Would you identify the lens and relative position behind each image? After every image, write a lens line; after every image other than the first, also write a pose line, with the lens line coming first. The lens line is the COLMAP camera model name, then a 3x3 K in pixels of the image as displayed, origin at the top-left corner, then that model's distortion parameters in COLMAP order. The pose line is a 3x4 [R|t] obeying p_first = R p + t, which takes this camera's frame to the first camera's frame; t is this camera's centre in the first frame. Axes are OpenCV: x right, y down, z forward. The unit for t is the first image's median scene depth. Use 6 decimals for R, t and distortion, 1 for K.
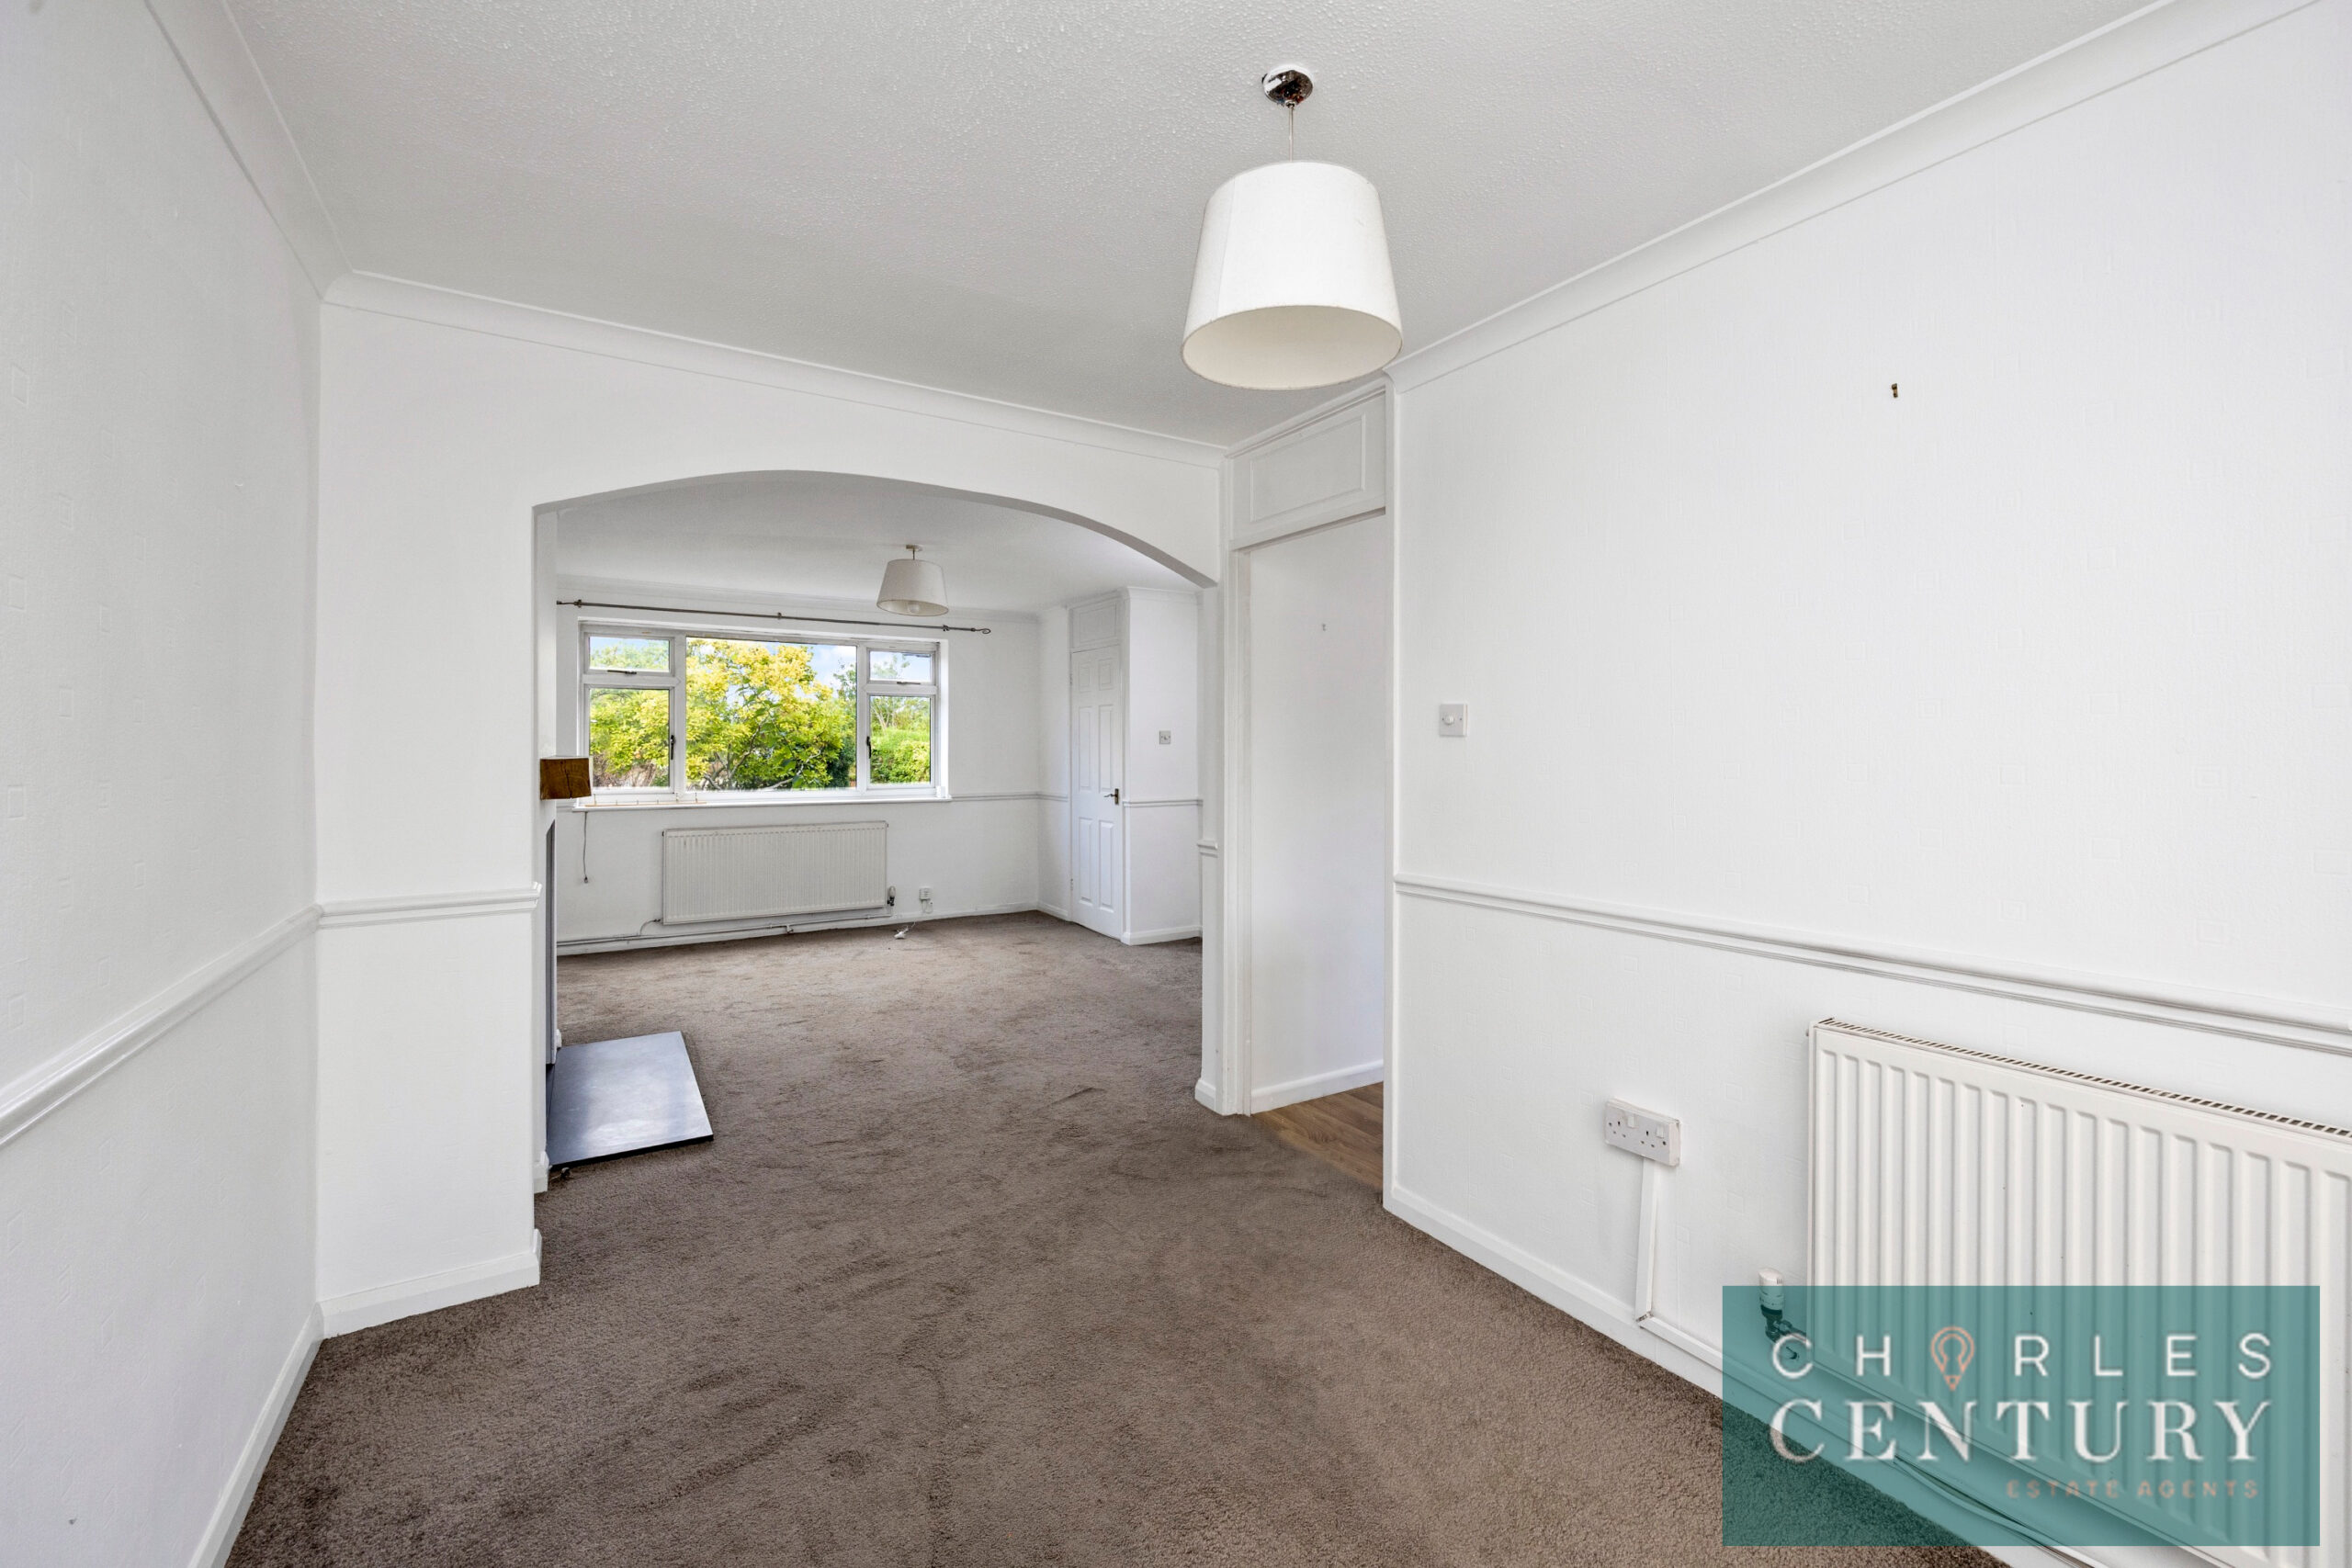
lens RADIAL K [[940.0, 0, 1175.3], [0, 940.0, 764.2], [0, 0, 1]] dist [-0.002325, 0.000390]
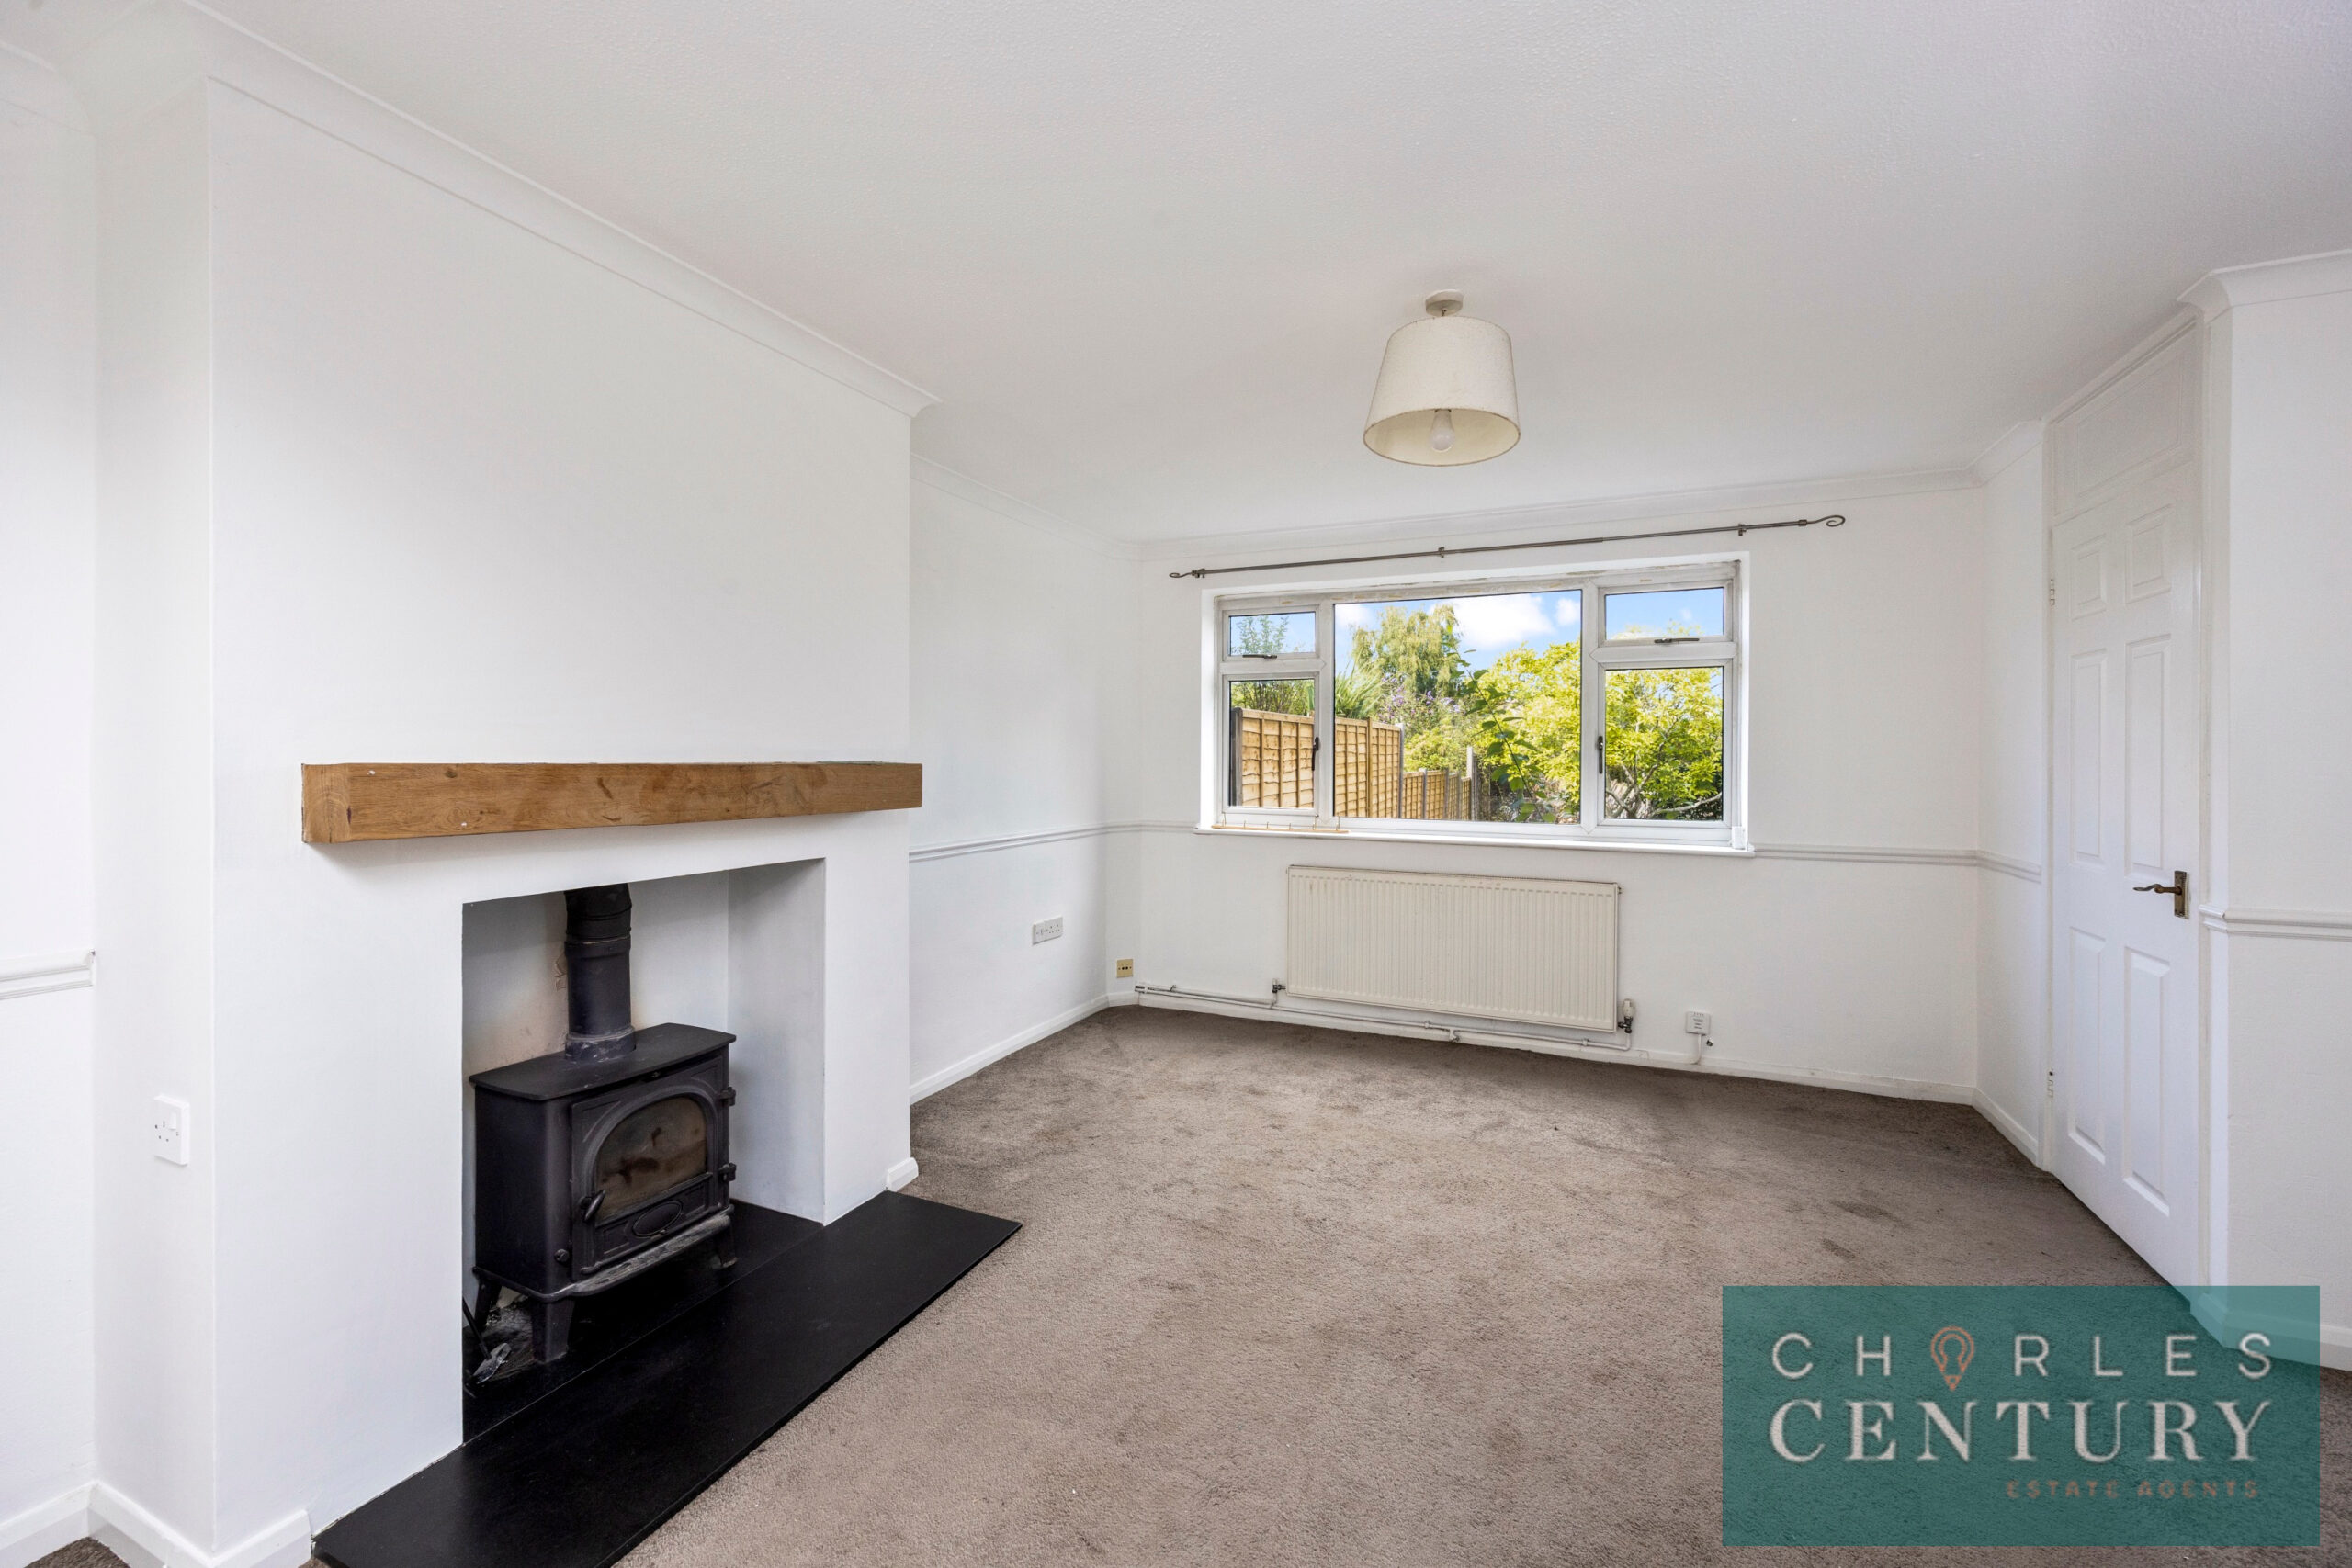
lens RADIAL K [[940.0, 0, 1175.3], [0, 940.0, 764.2], [0, 0, 1]] dist [-0.002325, 0.000390]
pose [[0.566599, 0.006702, -0.823966, 0.010634], [-0.020229, 0.999779, -0.005778, -0.002997], [0.823745, 0.019941, 0.566610, 0.443078]]
